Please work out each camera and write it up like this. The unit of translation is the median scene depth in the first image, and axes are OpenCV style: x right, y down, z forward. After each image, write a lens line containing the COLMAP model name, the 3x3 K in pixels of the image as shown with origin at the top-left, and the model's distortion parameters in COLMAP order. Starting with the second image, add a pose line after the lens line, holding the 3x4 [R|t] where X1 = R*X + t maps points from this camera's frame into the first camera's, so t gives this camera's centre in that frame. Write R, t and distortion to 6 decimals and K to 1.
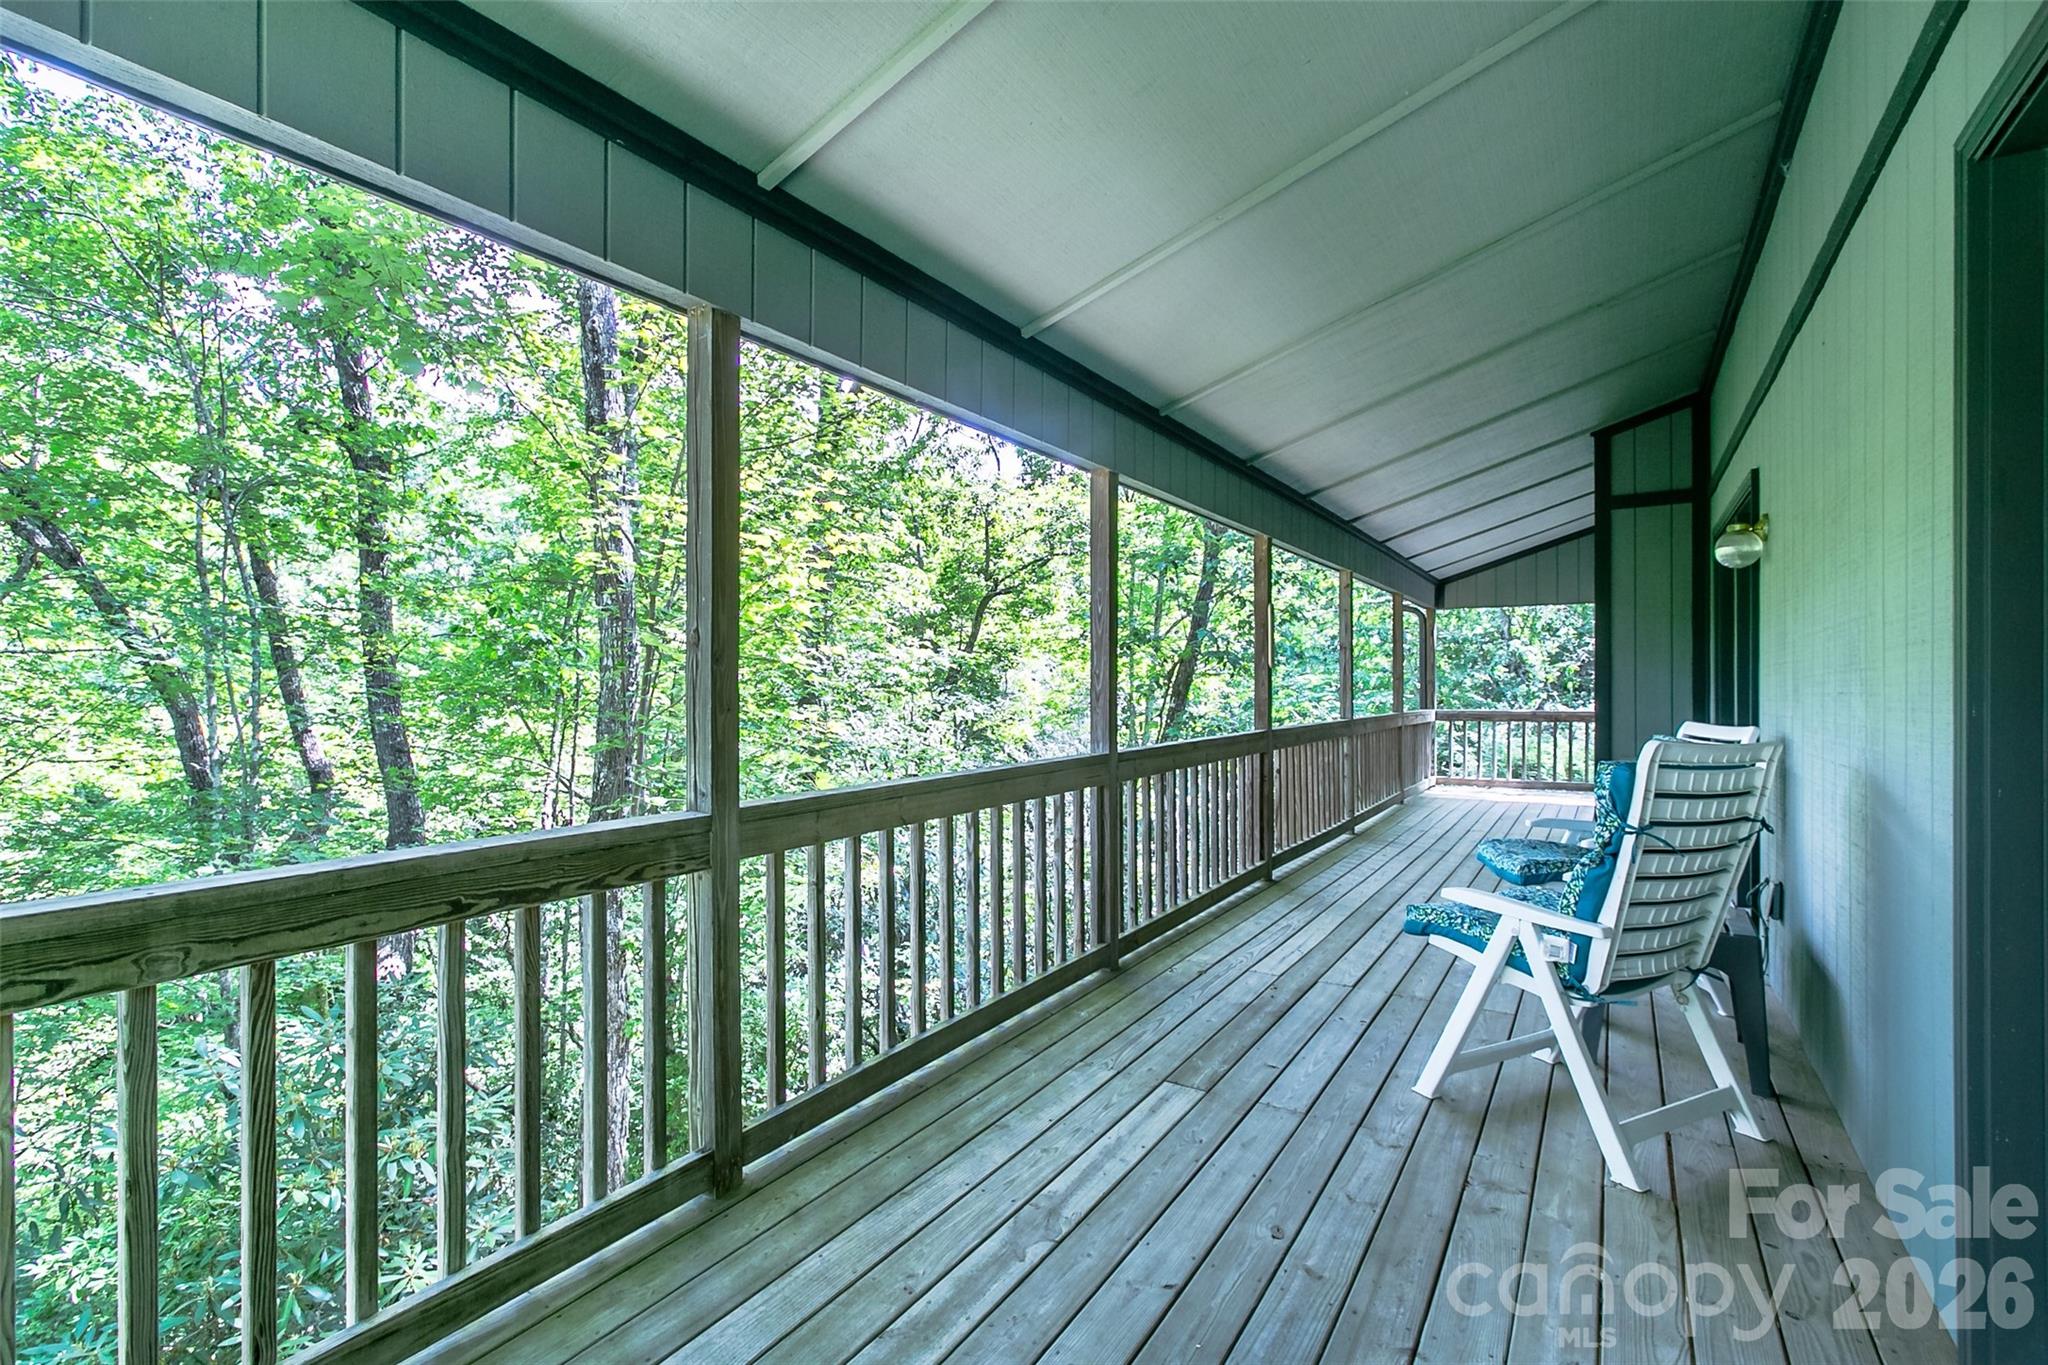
lens RADIAL K [[1001.5, 0, 1024.0], [0, 1001.5, 682.5], [0, 0, 1]] dist [-0.001648, -0.000029]
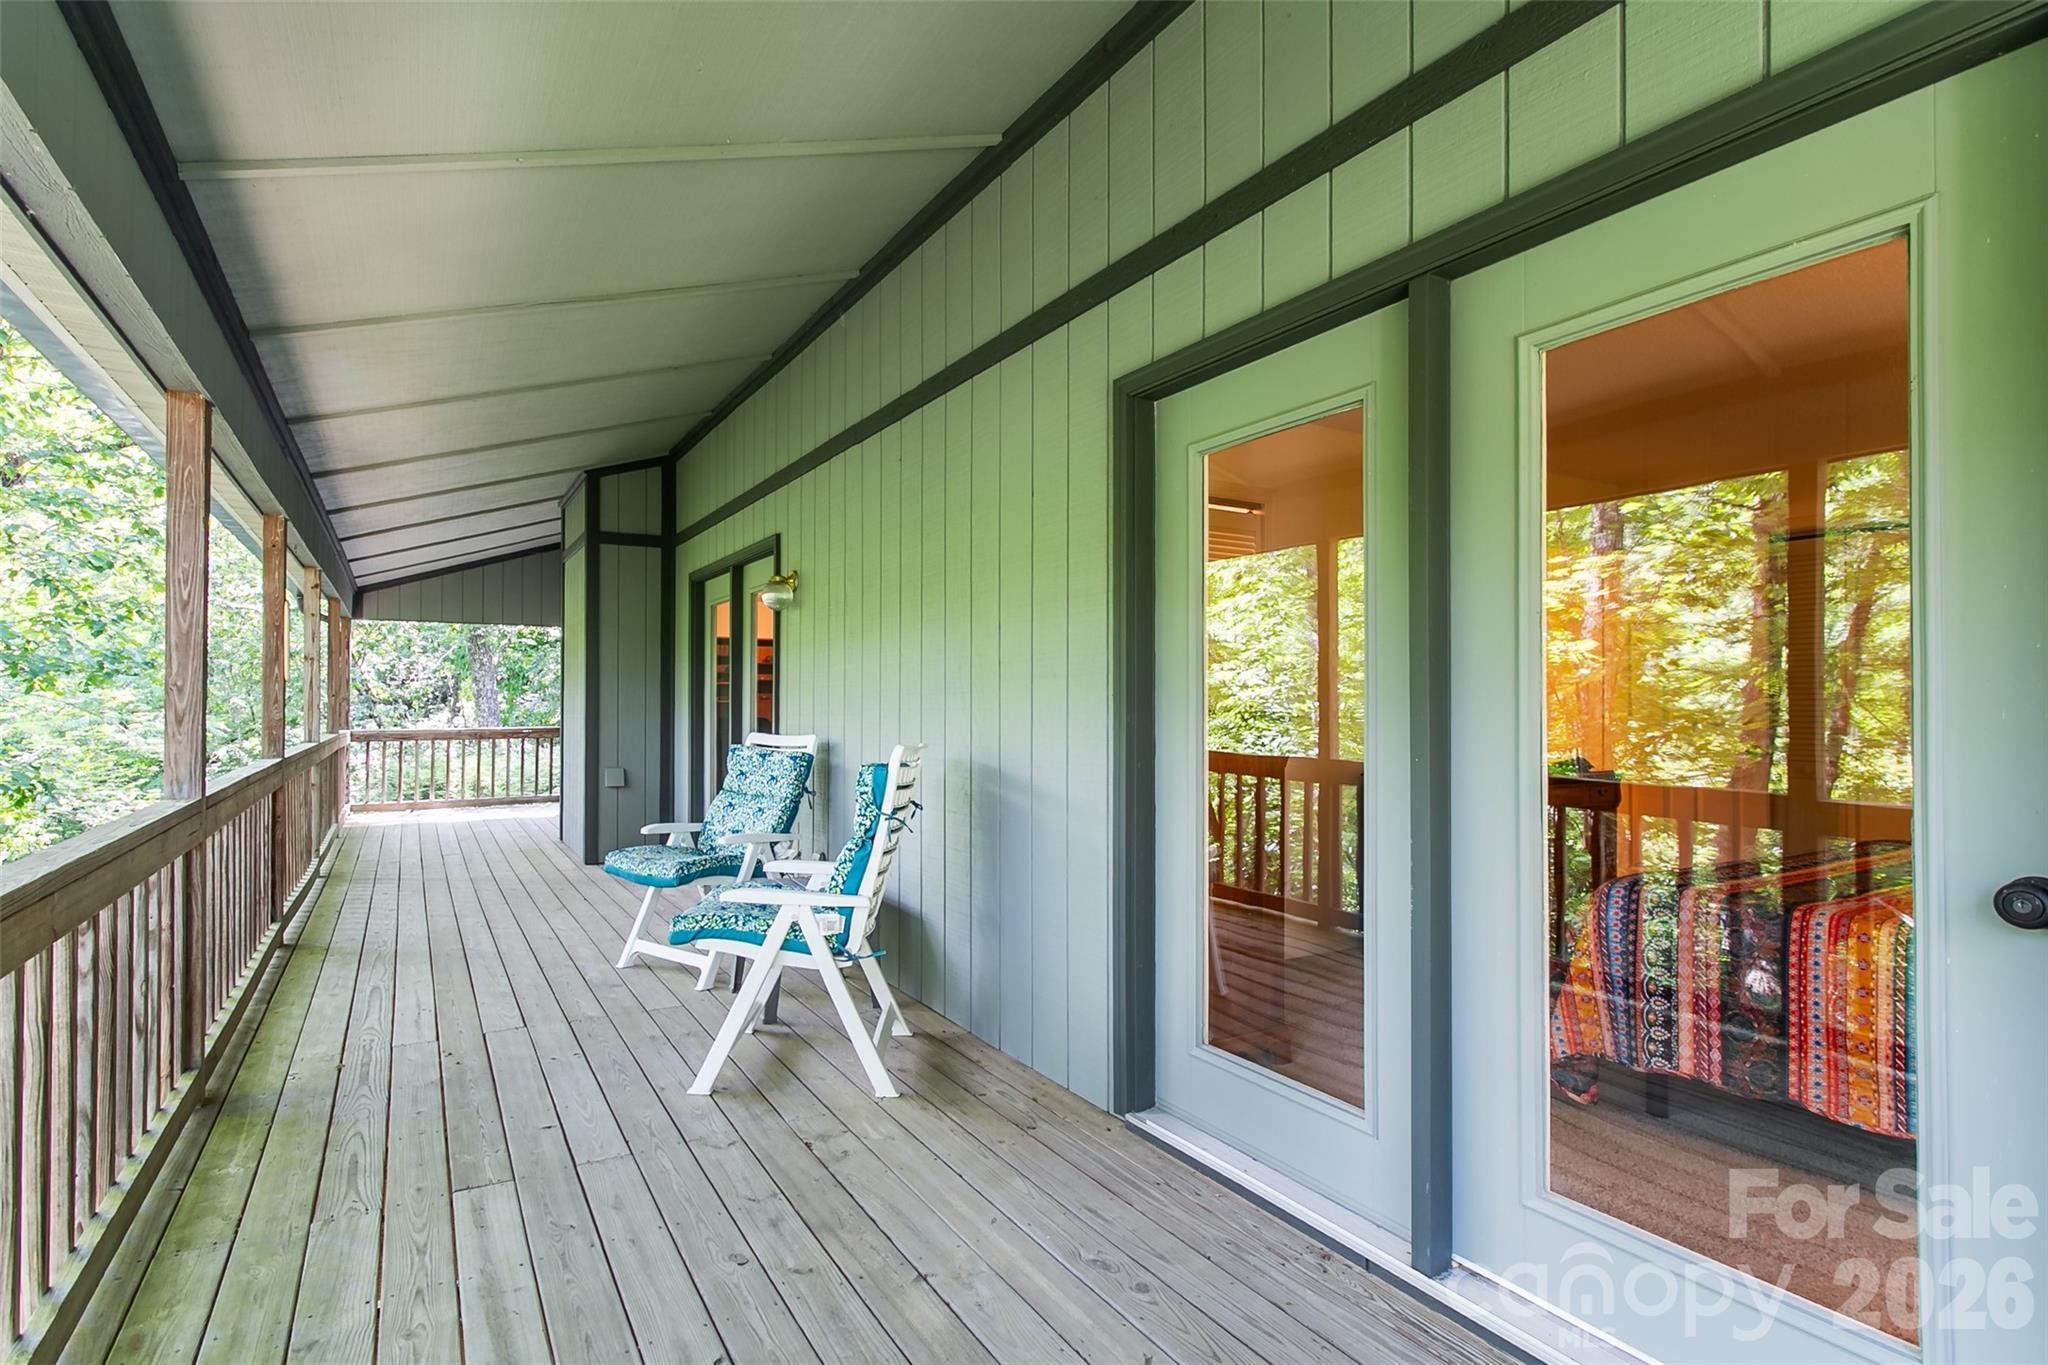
lens RADIAL K [[972.7, 0, 1017.4], [0, 972.7, 693.1], [0, 0, 1]] dist [-0.002038, 0.000855]
pose [[0.464546, 0.008333, 0.885510, -0.298880], [-0.001678, 0.999962, -0.008529, 0.000490], [-0.885547, 0.002477, 0.464543, 0.198182]]
